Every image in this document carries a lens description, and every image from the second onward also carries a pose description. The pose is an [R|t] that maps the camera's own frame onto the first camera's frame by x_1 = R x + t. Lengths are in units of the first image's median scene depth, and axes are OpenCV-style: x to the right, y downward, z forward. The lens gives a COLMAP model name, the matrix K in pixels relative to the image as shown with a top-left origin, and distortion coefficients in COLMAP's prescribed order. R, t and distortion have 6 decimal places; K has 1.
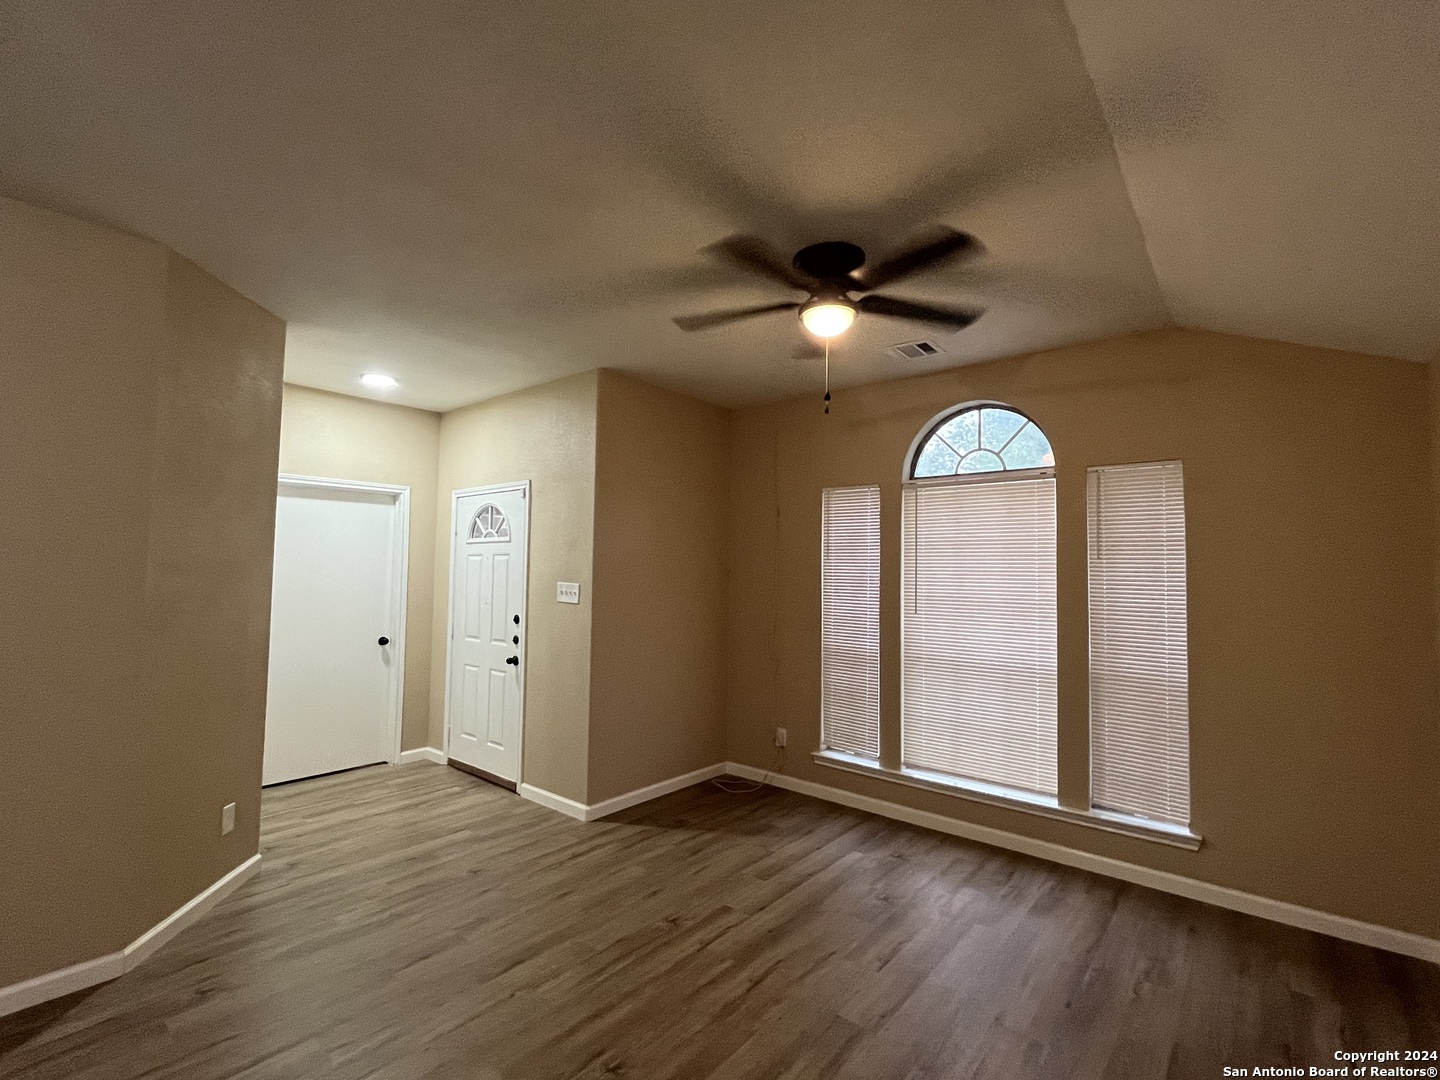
lens RADIAL K [[659.2, 0, 719.3], [0, 659.2, 541.2], [0, 0, 1]] dist [-0.000606, -0.000281]
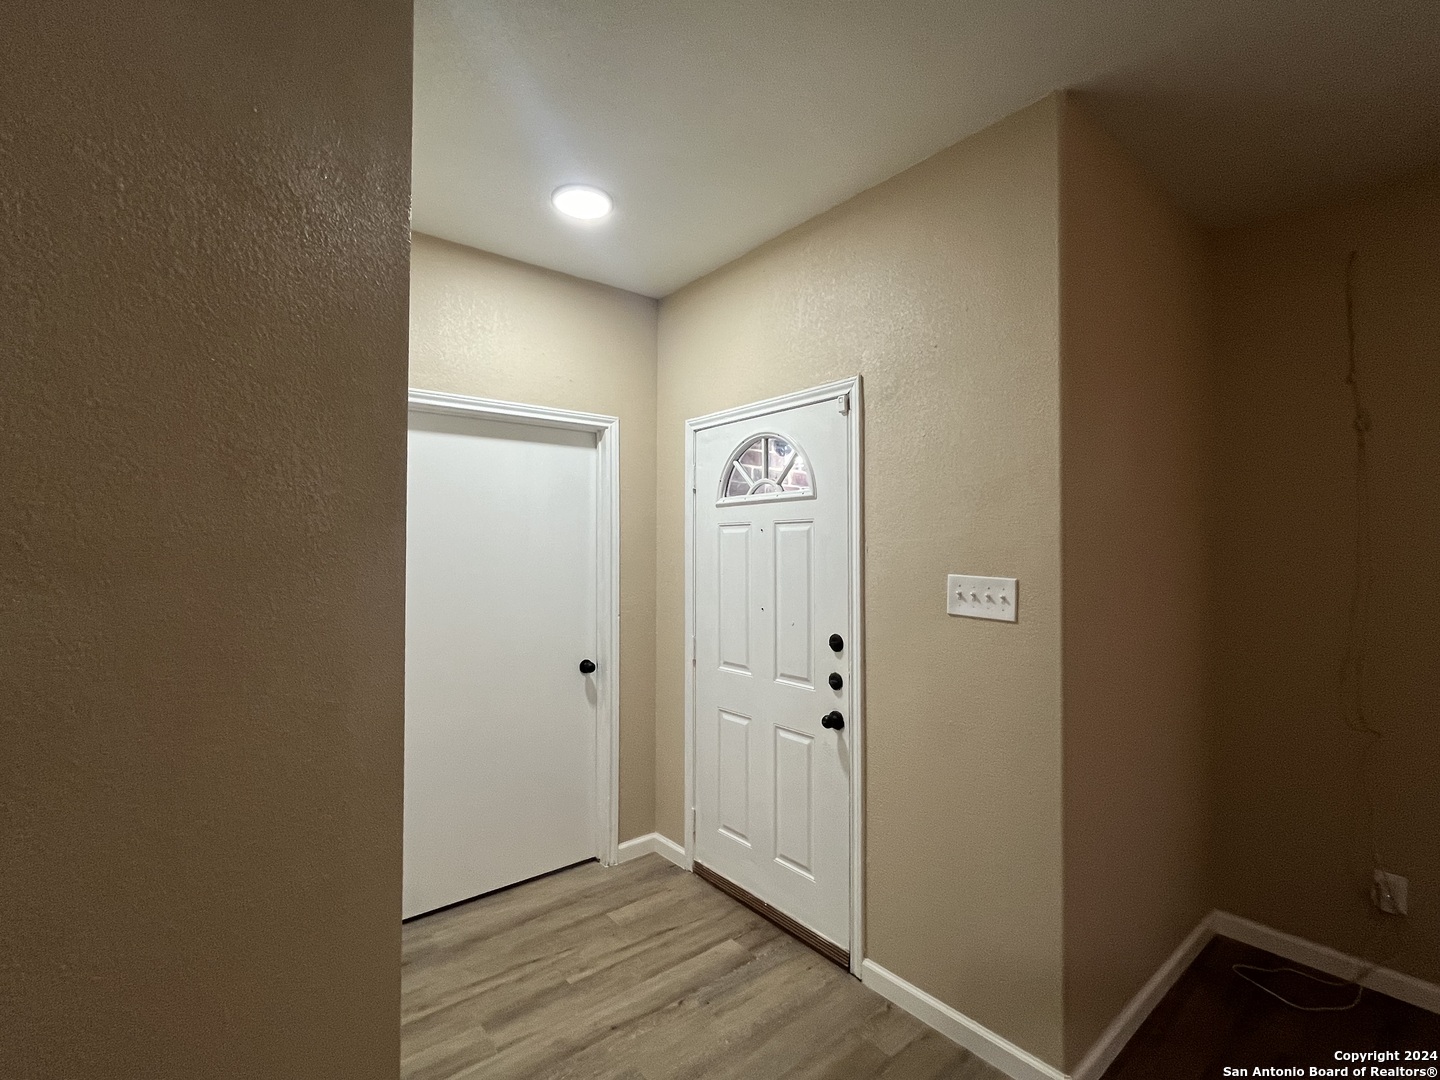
lens RADIAL K [[659.2, 0, 720.4], [0, 659.2, 542.0], [0, 0, 1]] dist [-0.000606, -0.000281]
pose [[0.982689, -0.015822, -0.184584, -0.285695], [0.022596, 0.999144, 0.034654, 0.016029], [0.183878, -0.038225, 0.982206, 0.441976]]
